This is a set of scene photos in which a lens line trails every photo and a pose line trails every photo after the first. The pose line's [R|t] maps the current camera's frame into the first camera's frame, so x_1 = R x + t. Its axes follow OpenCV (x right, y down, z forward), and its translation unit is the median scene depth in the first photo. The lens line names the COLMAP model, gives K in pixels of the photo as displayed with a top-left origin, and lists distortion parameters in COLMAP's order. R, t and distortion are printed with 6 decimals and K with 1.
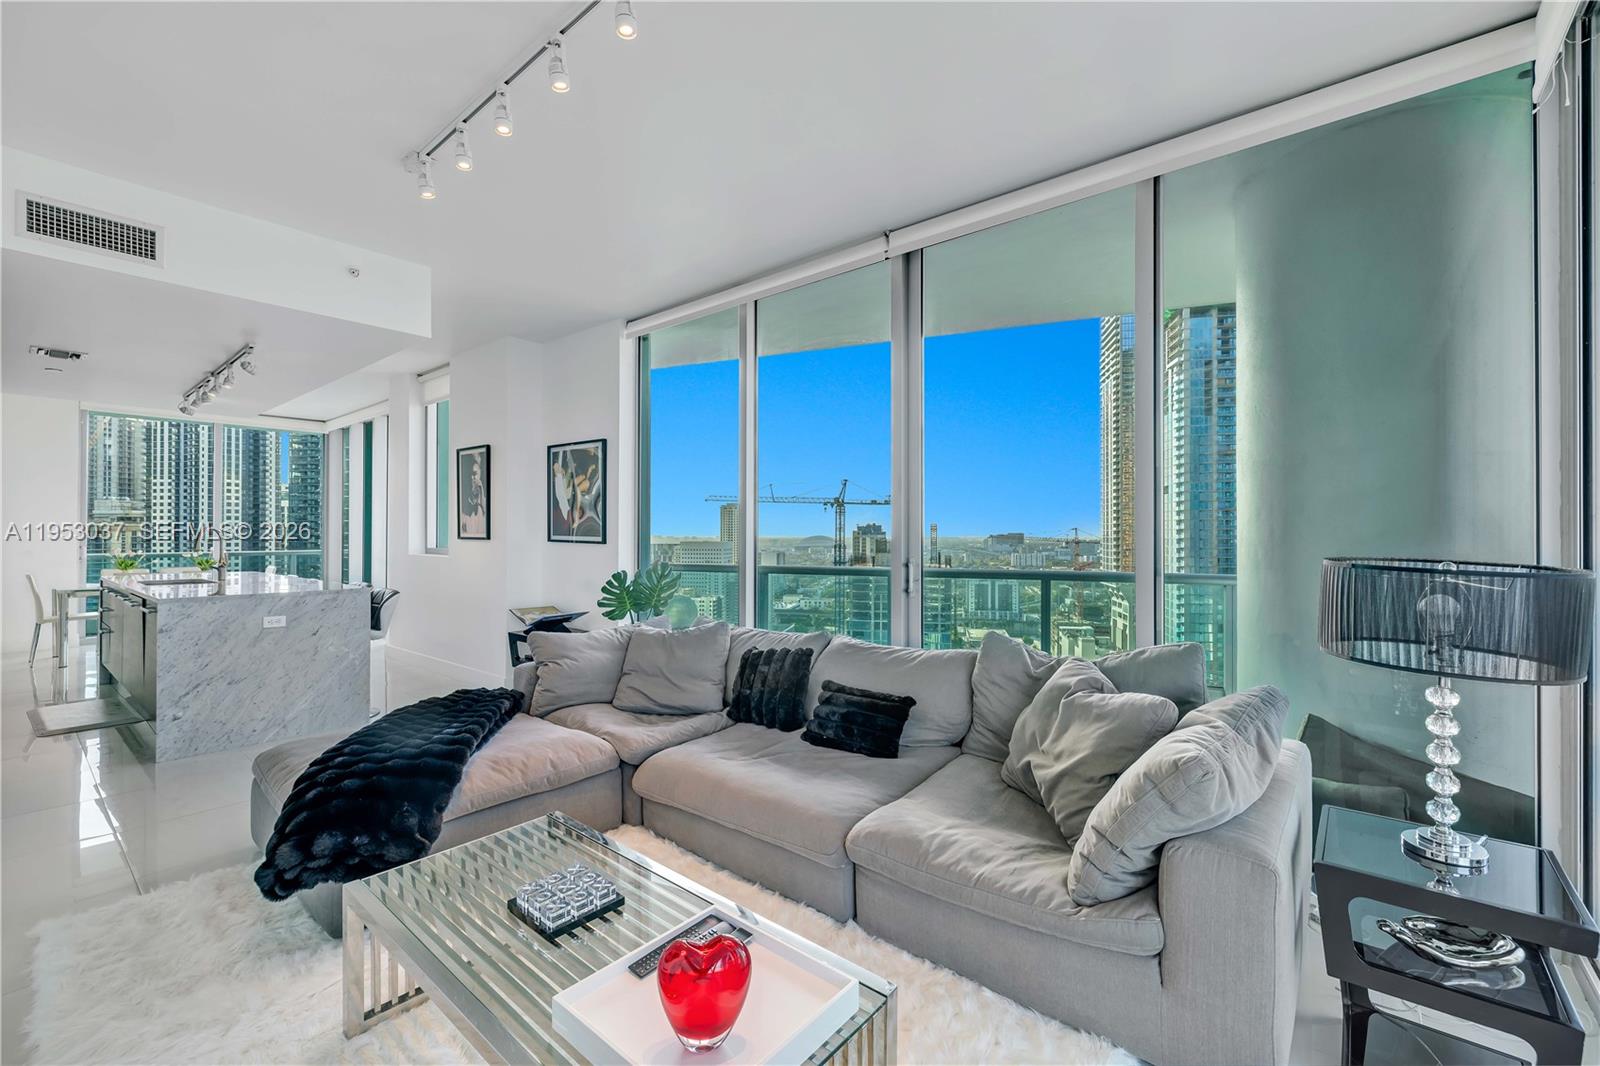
lens RADIAL K [[665.4, 0, 796.6], [0, 665.4, 530.8], [0, 0, 1]] dist [0.000859, 0.000338]
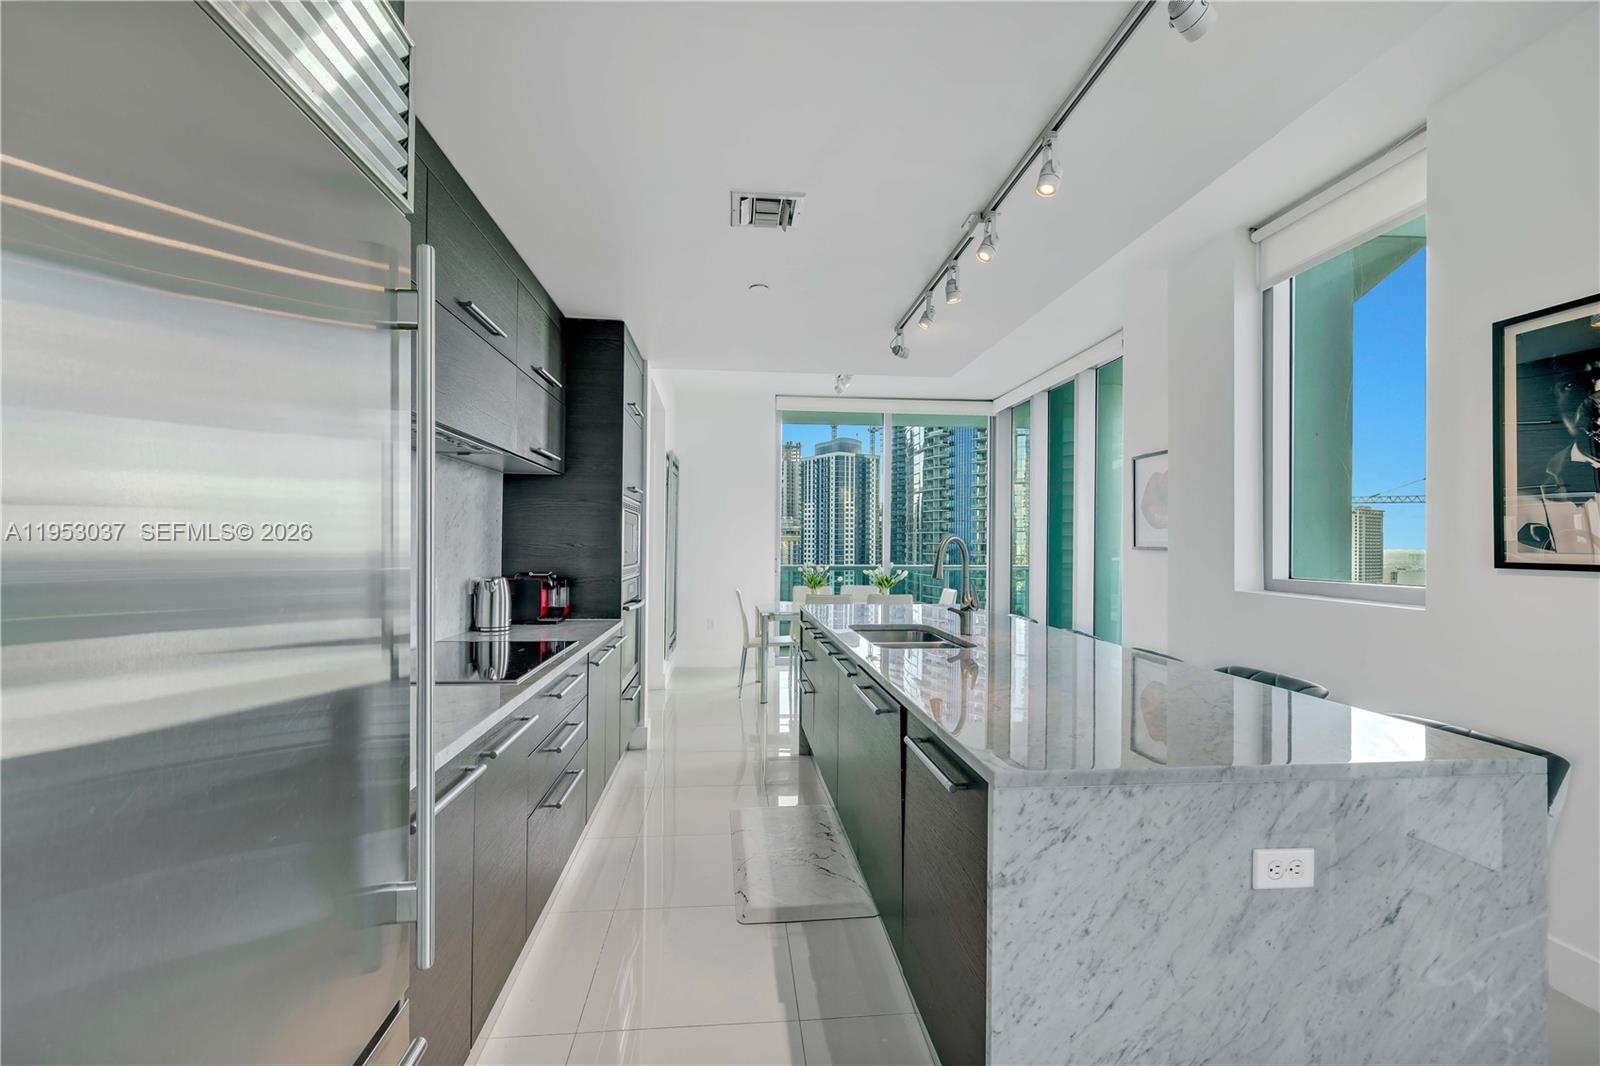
lens RADIAL K [[672.2, 0, 795.2], [0, 672.2, 538.3], [0, 0, 1]] dist [-0.000724, -0.000192]
pose [[0.709859, -0.000281, -0.704344, -0.682730], [-0.003297, 0.999988, -0.003721, -0.001258], [0.704336, 0.004963, 0.709850, 0.609080]]
